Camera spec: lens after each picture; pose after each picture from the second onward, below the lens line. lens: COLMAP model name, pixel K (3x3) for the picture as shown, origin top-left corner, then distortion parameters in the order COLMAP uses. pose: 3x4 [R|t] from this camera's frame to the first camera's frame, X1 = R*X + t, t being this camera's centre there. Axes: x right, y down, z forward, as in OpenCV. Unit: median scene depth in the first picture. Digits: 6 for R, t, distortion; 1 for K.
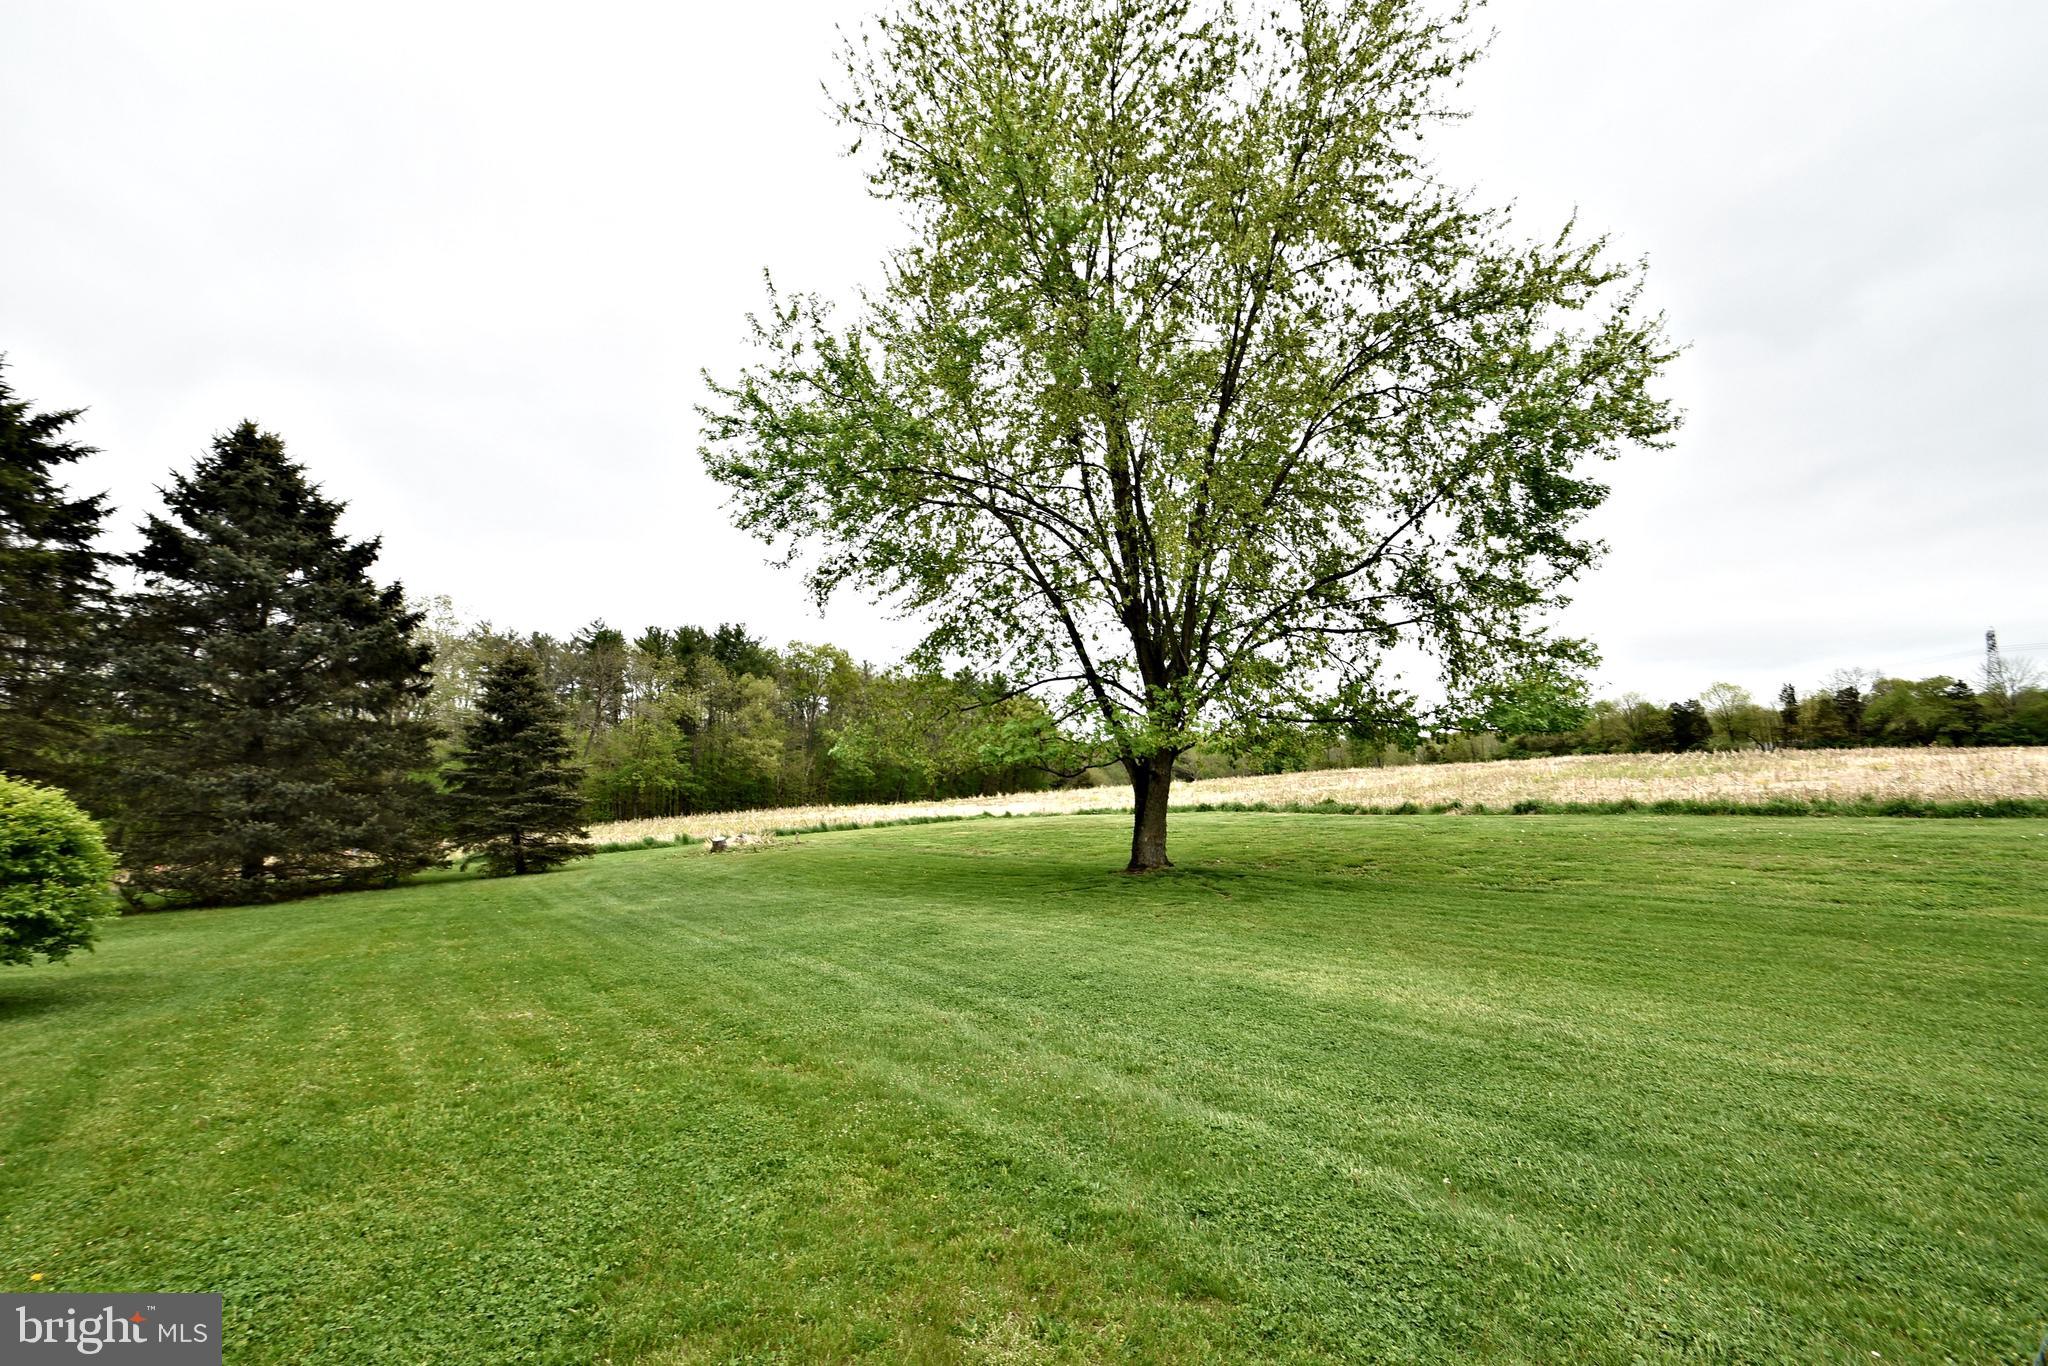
lens RADIAL K [[890.6, 0, 989.2], [0, 890.6, 729.0], [0, 0, 1]] dist [-0.000826, -0.011206]
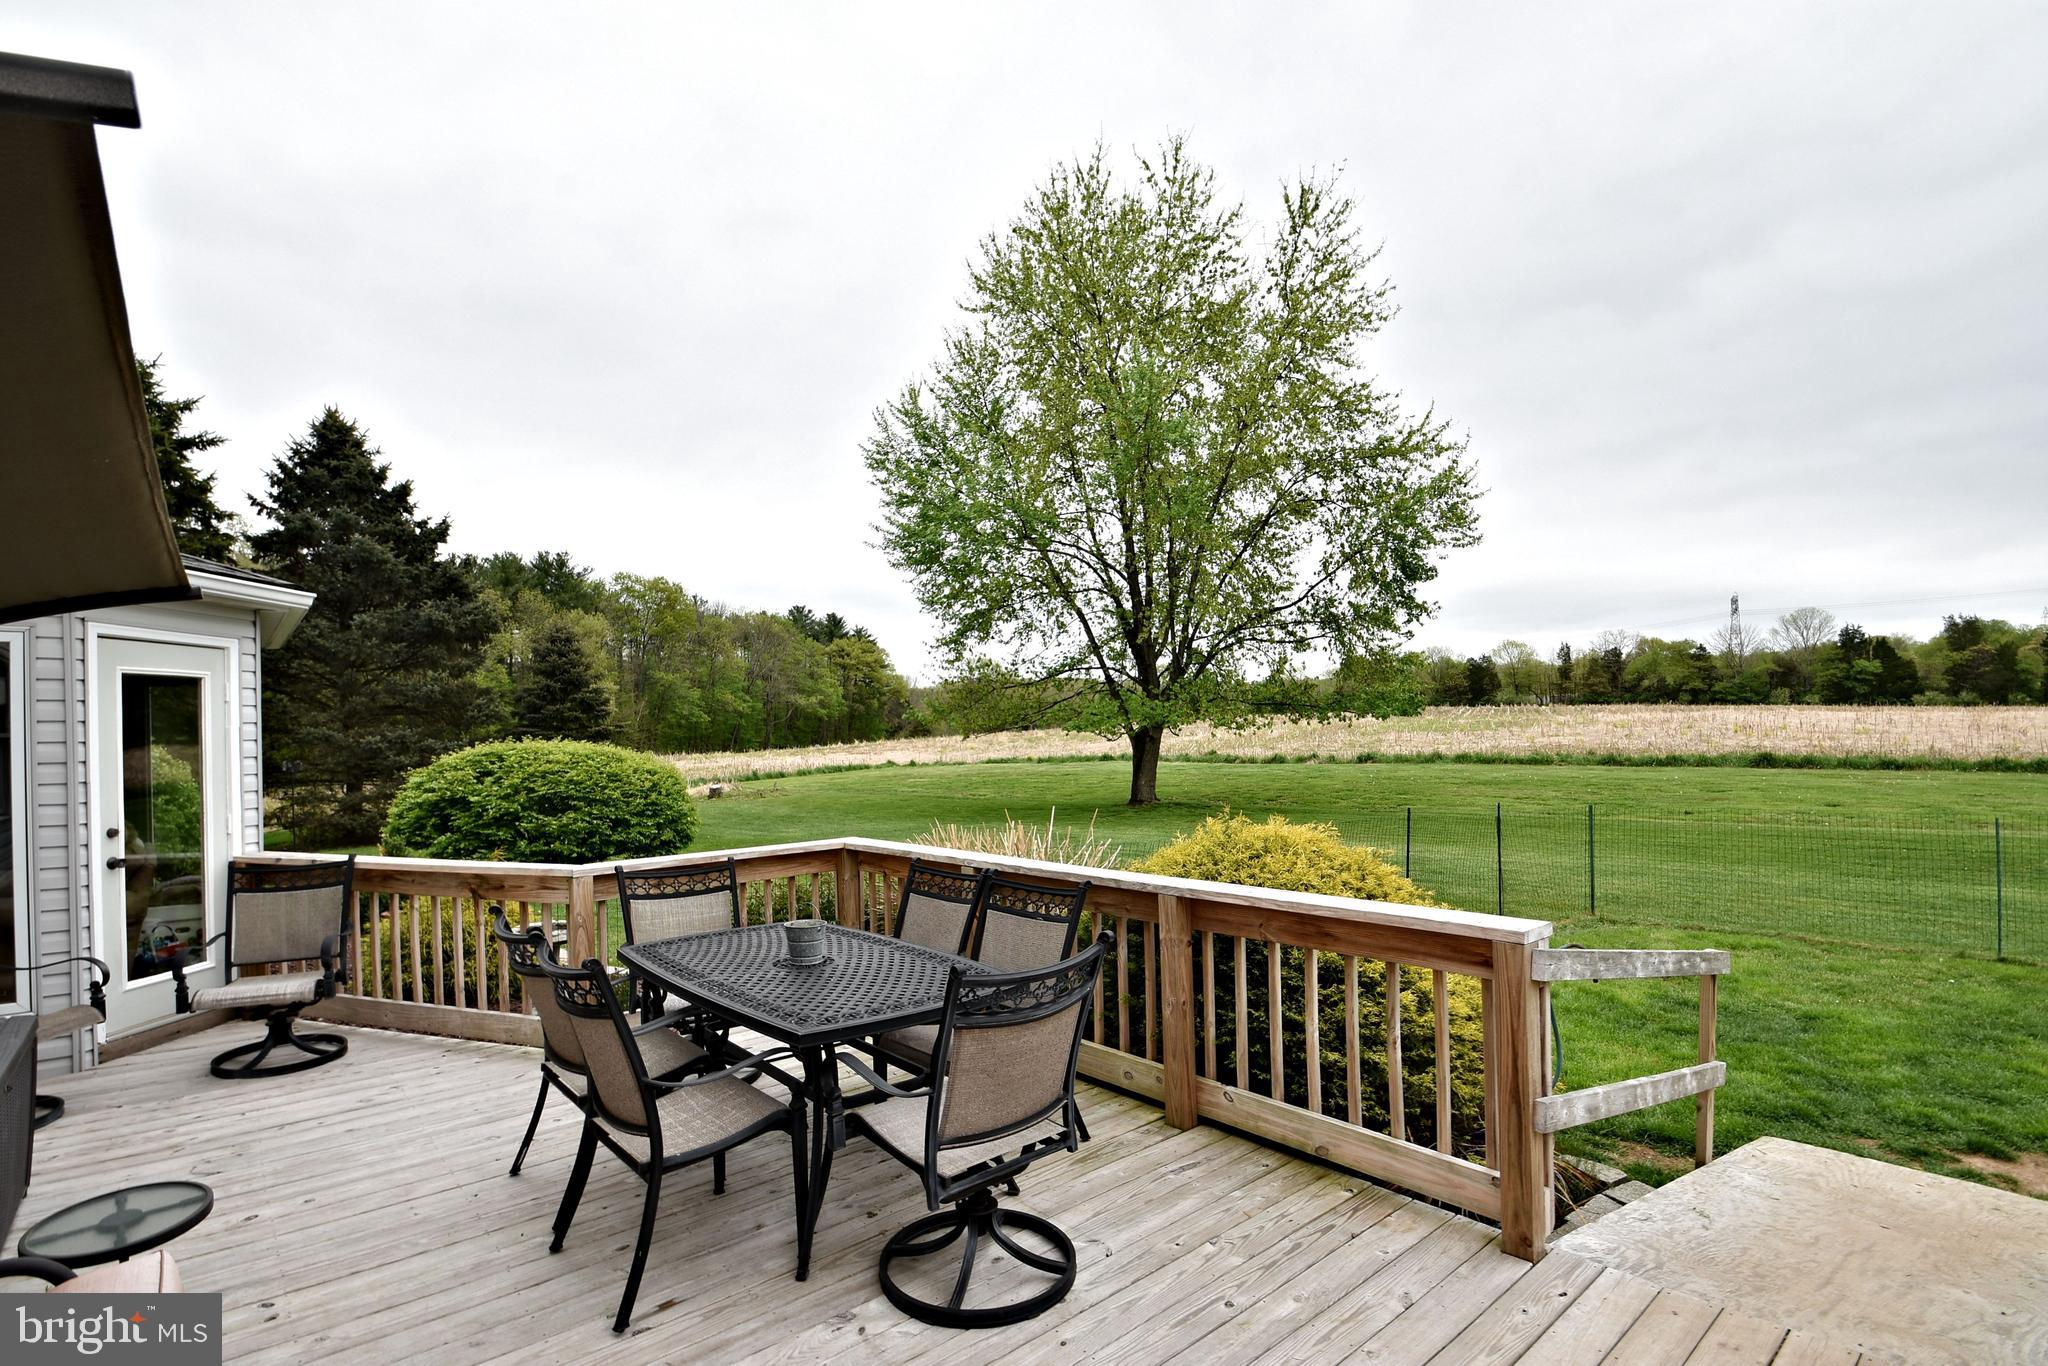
lens RADIAL K [[978.3, 0, 994.1], [0, 978.3, 723.6], [0, 0, 1]] dist [0.020831, -0.028329]
pose [[0.978514, 0.006285, 0.206083, -0.178717], [-0.018039, 0.998312, 0.055207, -0.024866], [-0.205389, -0.057738, 0.976976, -0.228555]]
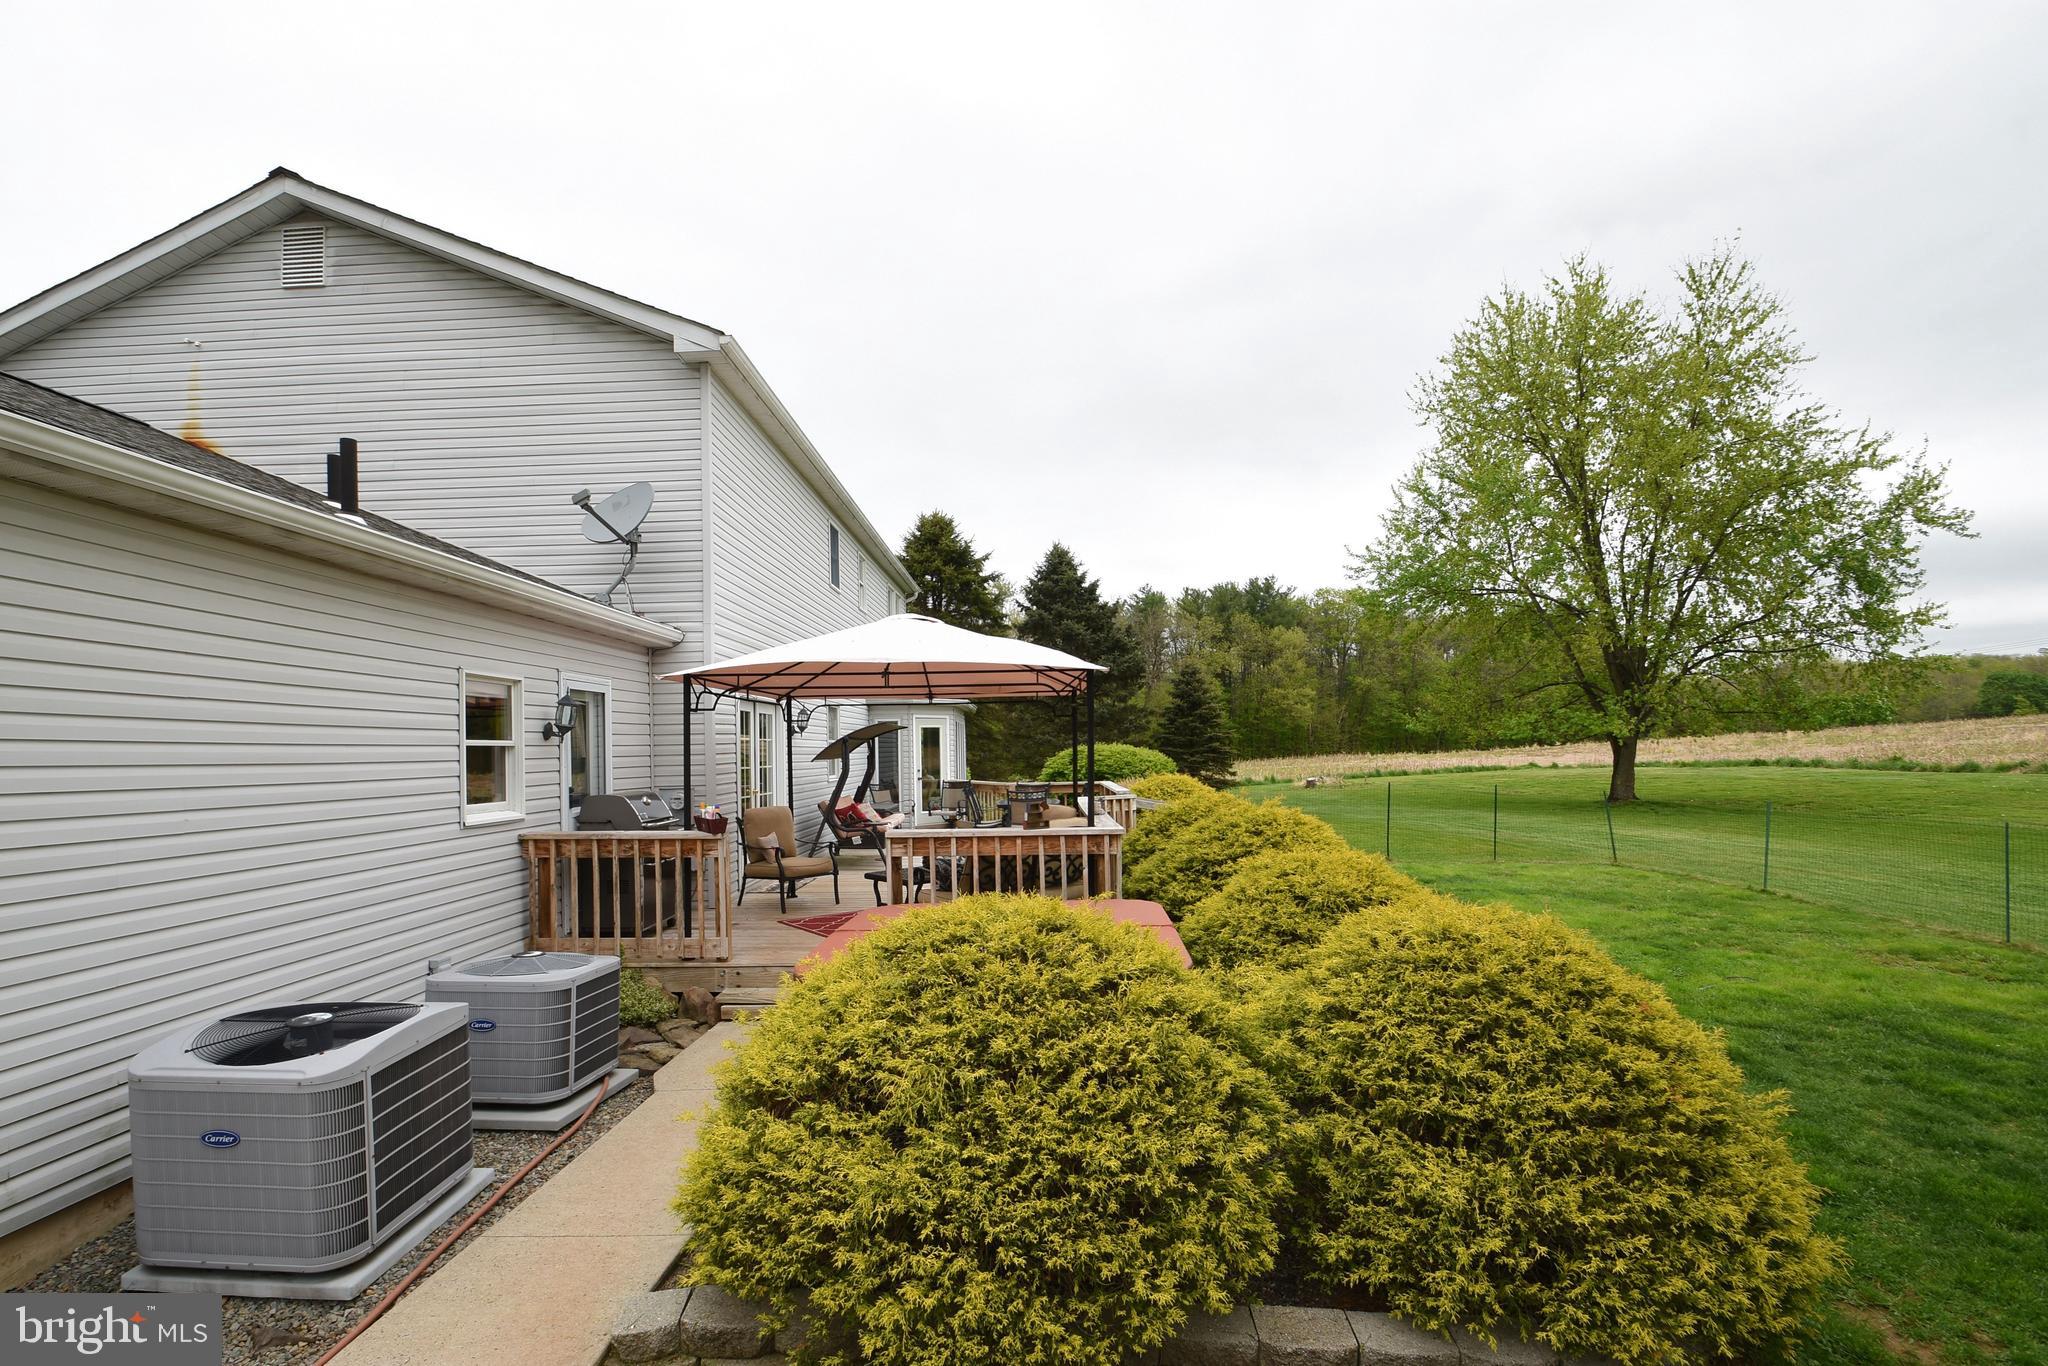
lens RADIAL K [[983.4, 0, 990.2], [0, 983.4, 713.0], [0, 0, 1]] dist [-0.001552, -0.005141]
pose [[0.865484, -0.008527, -0.500864, 0.036592], [0.032760, 0.998678, 0.039606, -0.051975], [0.499864, -0.050687, 0.864619, -0.519057]]
